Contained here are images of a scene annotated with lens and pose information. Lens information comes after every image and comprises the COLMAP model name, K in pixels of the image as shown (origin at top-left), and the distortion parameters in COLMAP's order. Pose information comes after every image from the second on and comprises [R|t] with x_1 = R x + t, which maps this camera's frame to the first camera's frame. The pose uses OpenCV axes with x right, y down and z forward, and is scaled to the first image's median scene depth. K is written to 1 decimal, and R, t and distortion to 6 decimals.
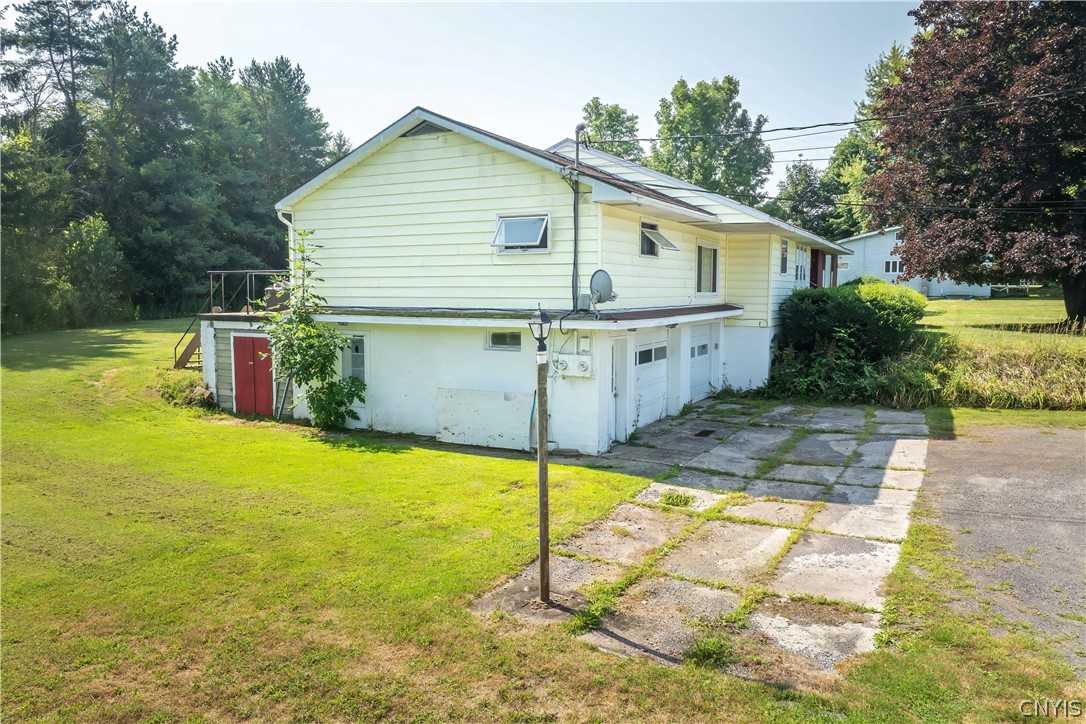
lens RADIAL K [[768.3, 0, 544.2], [0, 768.3, 369.3], [0, 0, 1]] dist [-0.029427, 0.001138]
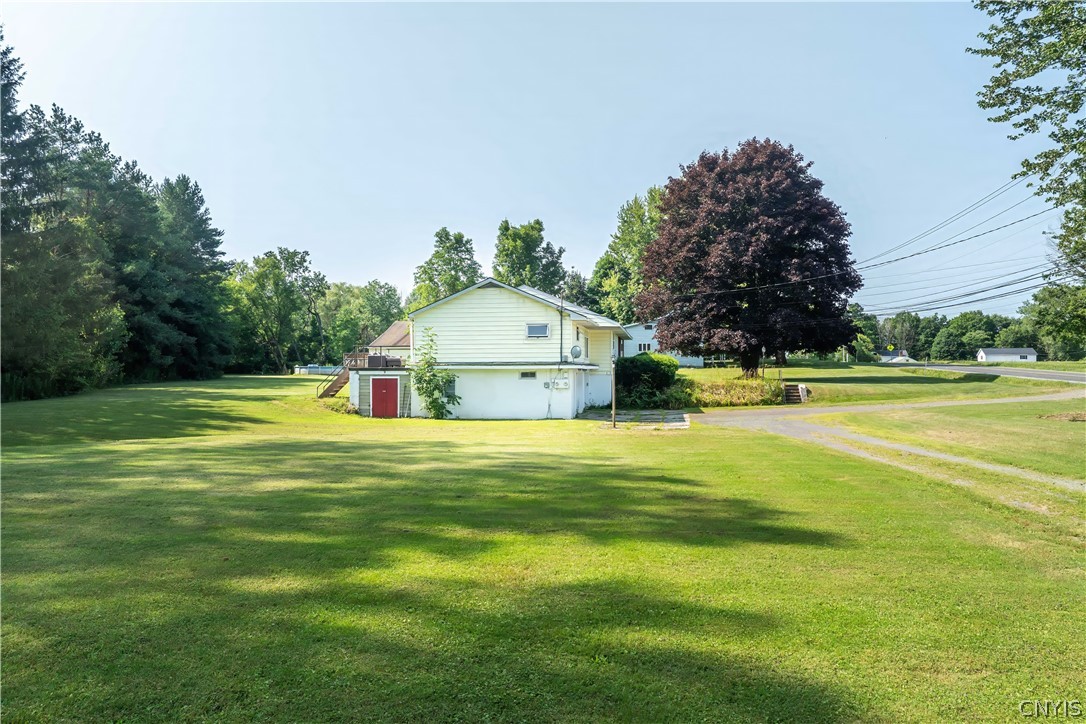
lens RADIAL K [[755.4, 0, 543.0], [0, 755.4, 362.0], [0, 0, 1]] dist [0.003305, -0.135099]
pose [[0.947761, -0.000342, 0.318981, -0.539540], [0.037139, 0.993317, -0.109282, 0.128671], [-0.316812, 0.115420, 0.941440, -0.876818]]
